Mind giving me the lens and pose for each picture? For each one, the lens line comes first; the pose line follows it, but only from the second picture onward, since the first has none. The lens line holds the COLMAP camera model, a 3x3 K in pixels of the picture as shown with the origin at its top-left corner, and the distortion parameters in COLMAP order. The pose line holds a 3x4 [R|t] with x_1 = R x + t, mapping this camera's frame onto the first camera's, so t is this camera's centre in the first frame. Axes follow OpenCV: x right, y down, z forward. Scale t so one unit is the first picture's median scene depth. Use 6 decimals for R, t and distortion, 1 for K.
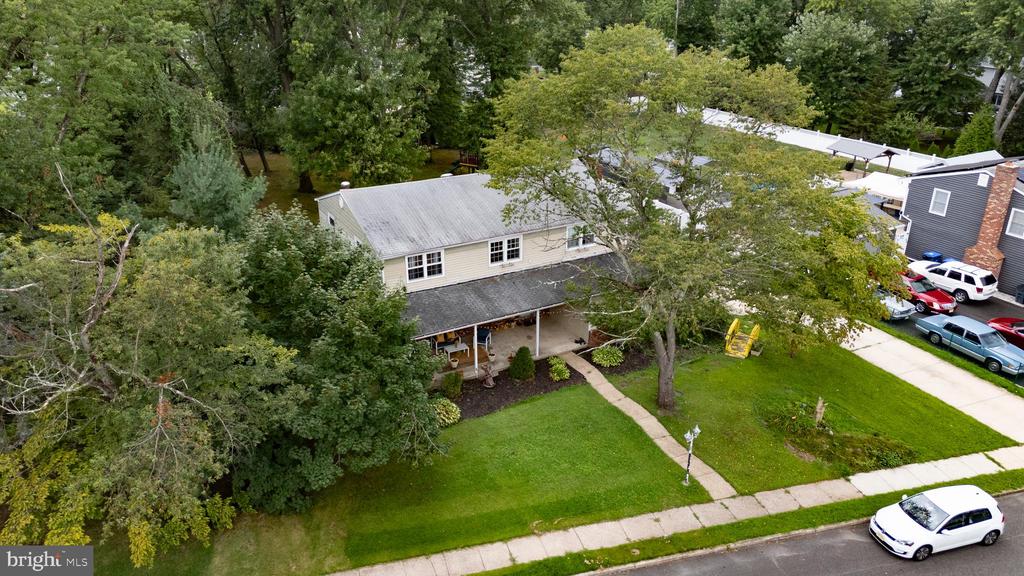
lens RADIAL K [[752.0, 0, 512.0], [0, 752.0, 288.0], [0, 0, 1]] dist [0.073819, -0.071971]
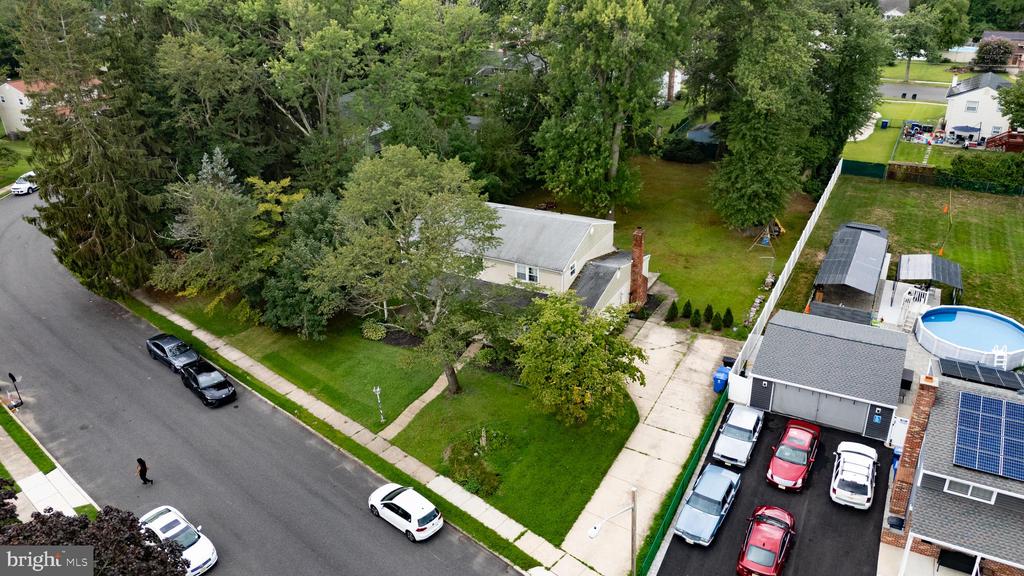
lens RADIAL K [[752.0, 0, 512.0], [0, 752.0, 288.0], [0, 0, 1]] dist [0.073819, -0.071971]
pose [[0.538713, 0.353676, -0.764658, 1.440951], [-0.307184, 0.927593, 0.212623, -0.417178], [0.784491, 0.120348, 0.608350, 0.181054]]
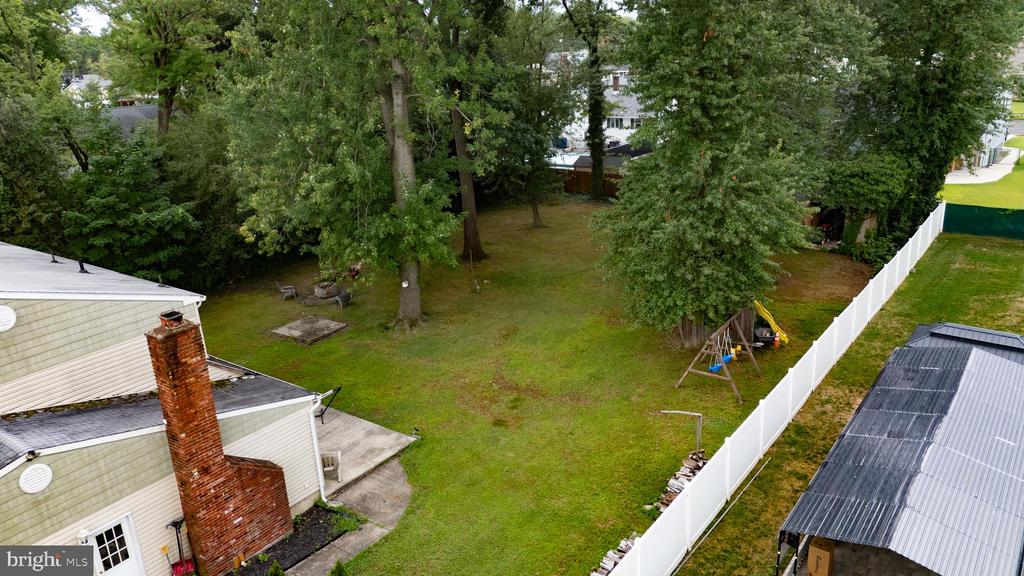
lens RADIAL K [[759.2, 0, 516.1], [0, 759.2, 286.0], [0, 0, 1]] dist [0.036265, -0.007905]
pose [[0.408867, 0.266828, -0.872714, 0.753297], [-0.312467, 0.939431, 0.140835, -0.437996], [0.857433, 0.215111, 0.467477, 1.459402]]
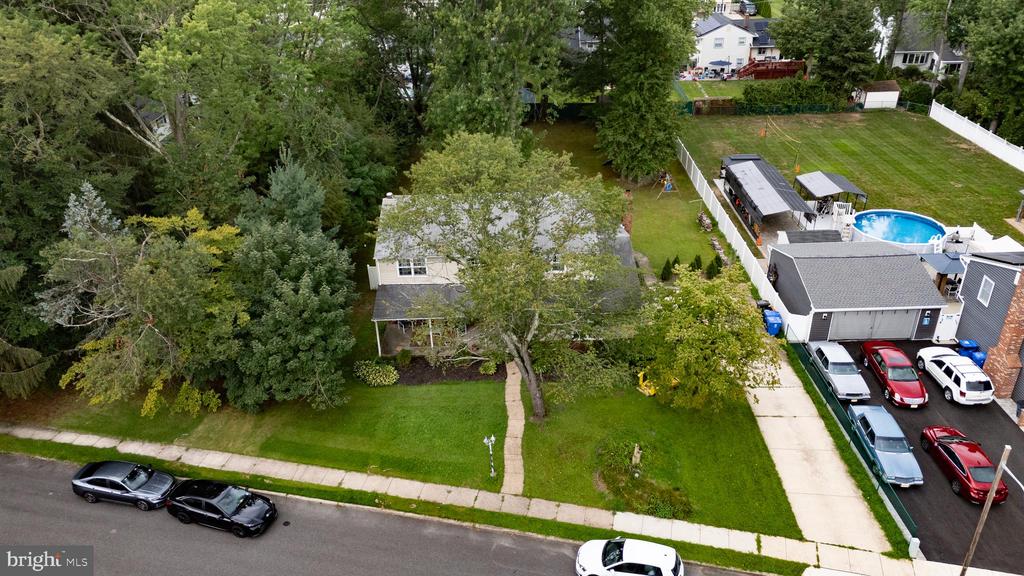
lens RADIAL K [[752.0, 0, 512.0], [0, 752.0, 288.0], [0, 0, 1]] dist [0.073819, -0.071971]
pose [[0.875633, 0.207009, -0.436364, 0.725720], [-0.163053, 0.977148, 0.136362, -0.234478], [0.454620, -0.048252, 0.889377, -0.138171]]
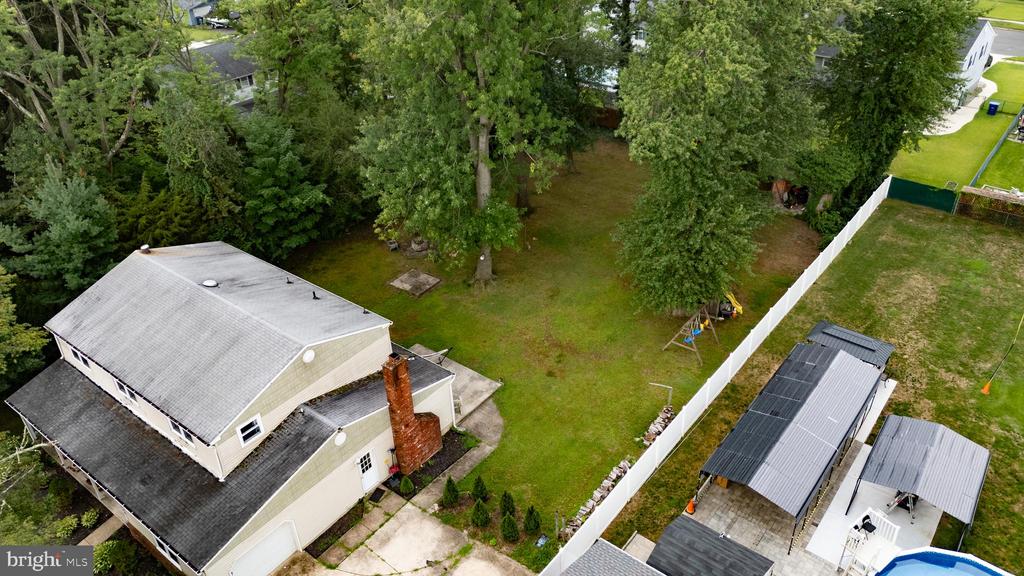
lens RADIAL K [[752.0, 0, 512.0], [0, 752.0, 288.0], [0, 0, 1]] dist [0.073819, -0.071971]
pose [[0.378587, 0.486914, -0.787138, 1.024003], [-0.329808, 0.865585, 0.376814, -0.800357], [0.864811, 0.116947, 0.488288, 1.121643]]
